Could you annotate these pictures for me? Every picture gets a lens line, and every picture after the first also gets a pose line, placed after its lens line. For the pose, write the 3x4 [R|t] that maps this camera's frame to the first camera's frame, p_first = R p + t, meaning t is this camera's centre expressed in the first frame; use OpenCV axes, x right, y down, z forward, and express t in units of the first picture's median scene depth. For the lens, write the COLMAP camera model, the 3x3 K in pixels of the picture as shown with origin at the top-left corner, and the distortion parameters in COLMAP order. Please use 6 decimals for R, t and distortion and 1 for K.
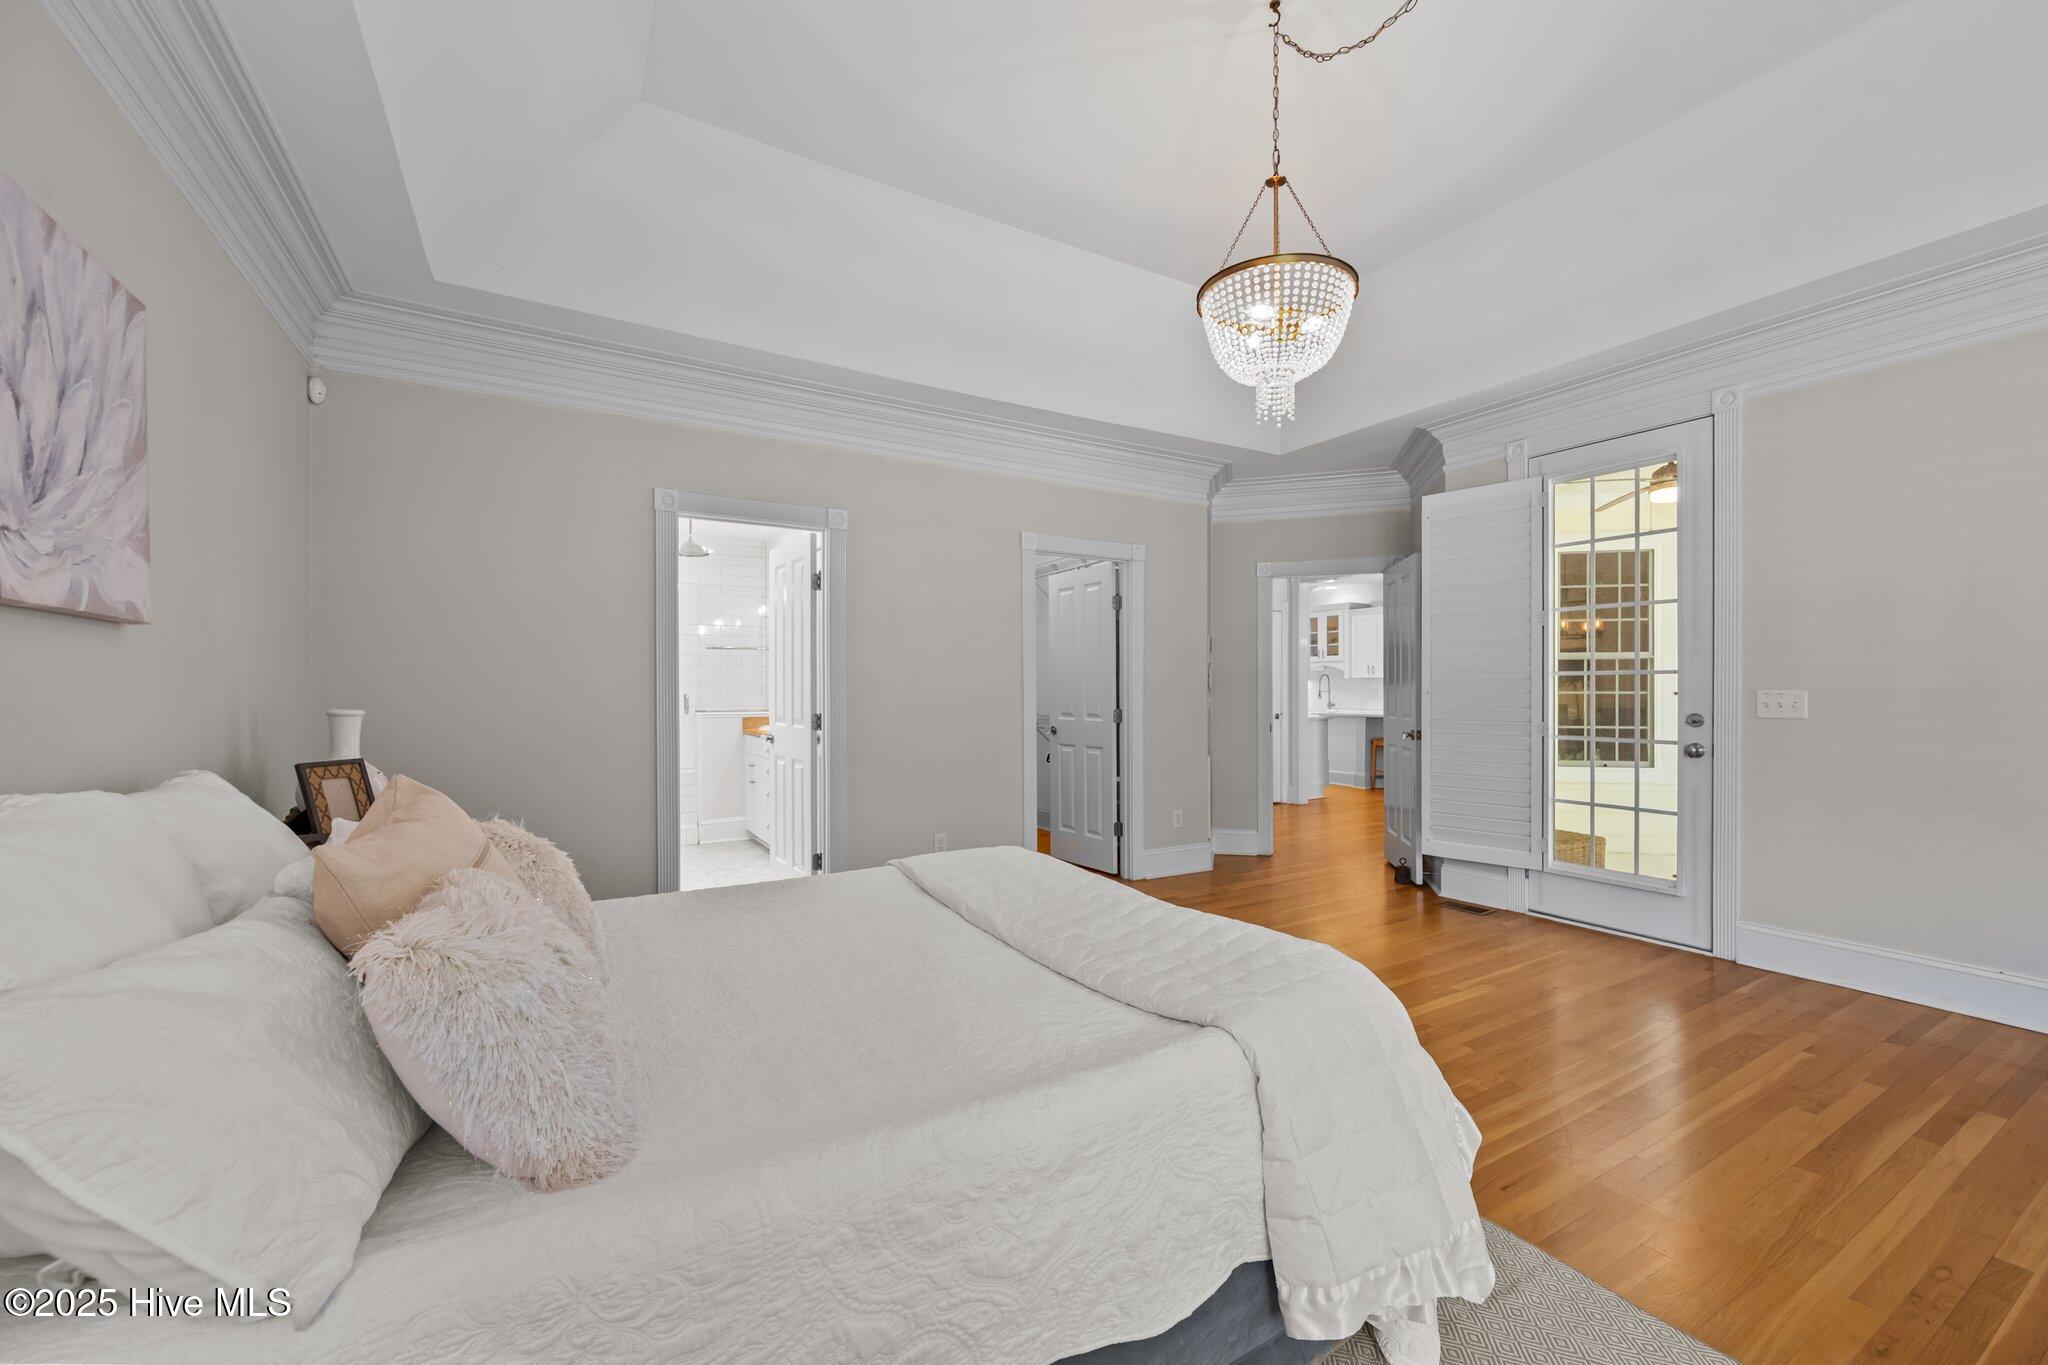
lens RADIAL K [[822.0, 0, 1024.0], [0, 822.0, 682.5], [0, 0, 1]] dist [-0.000893, -0.000085]
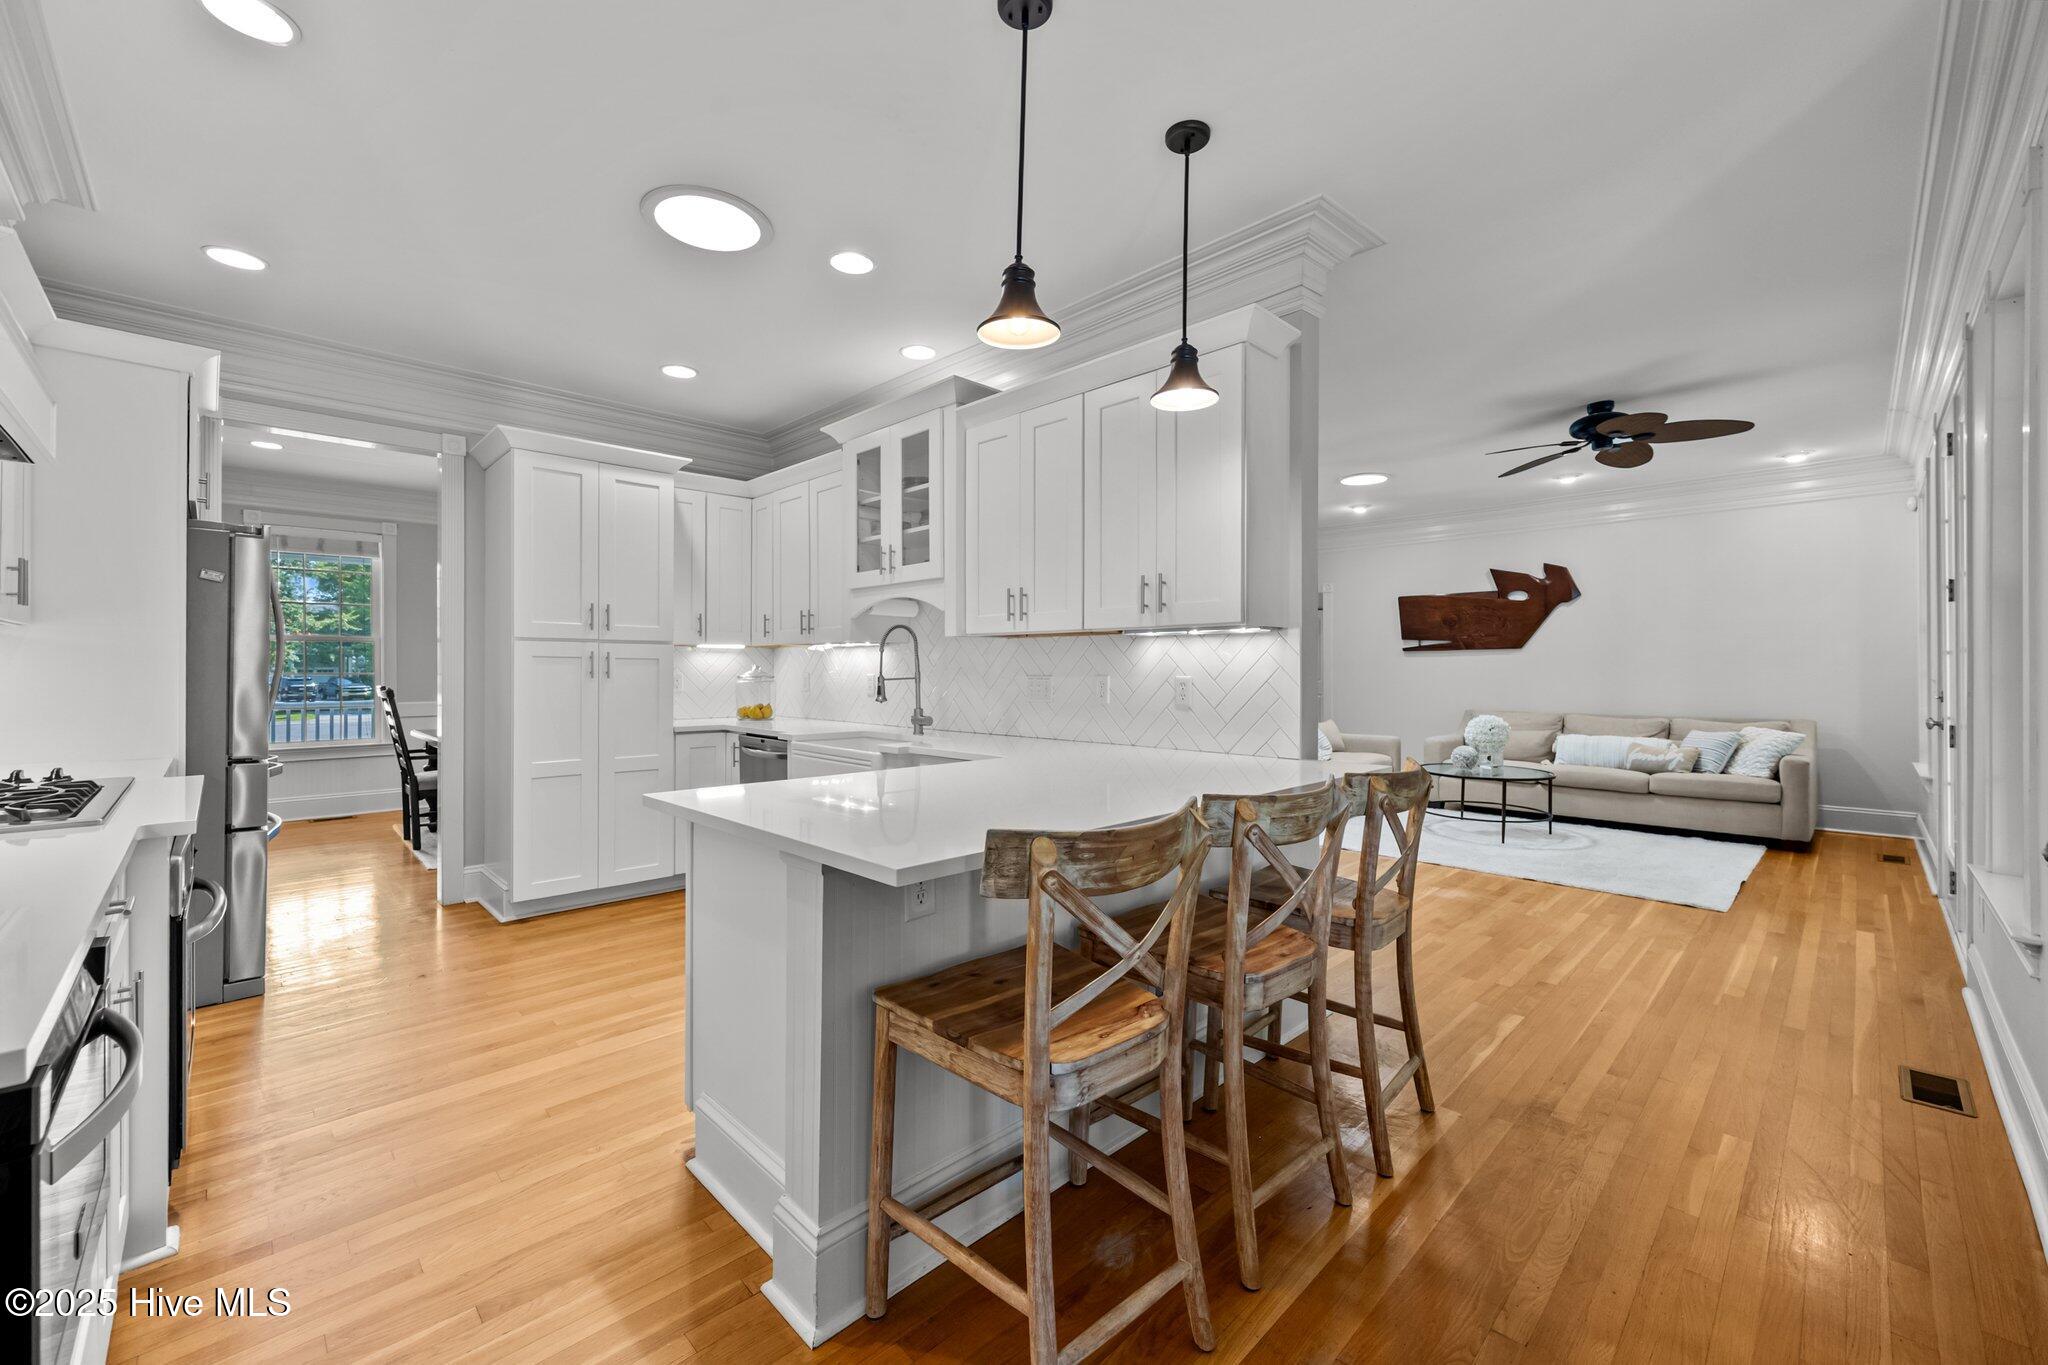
lens RADIAL K [[812.5, 0, 1013.5], [0, 812.5, 672.0], [0, 0, 1]] dist [-0.001914, -0.000659]
pose [[0.968231, 0.002371, 0.250046, 0.334148], [-0.003546, 0.999985, 0.004249, 0.006567], [-0.250032, -0.005001, 0.968225, 0.692165]]
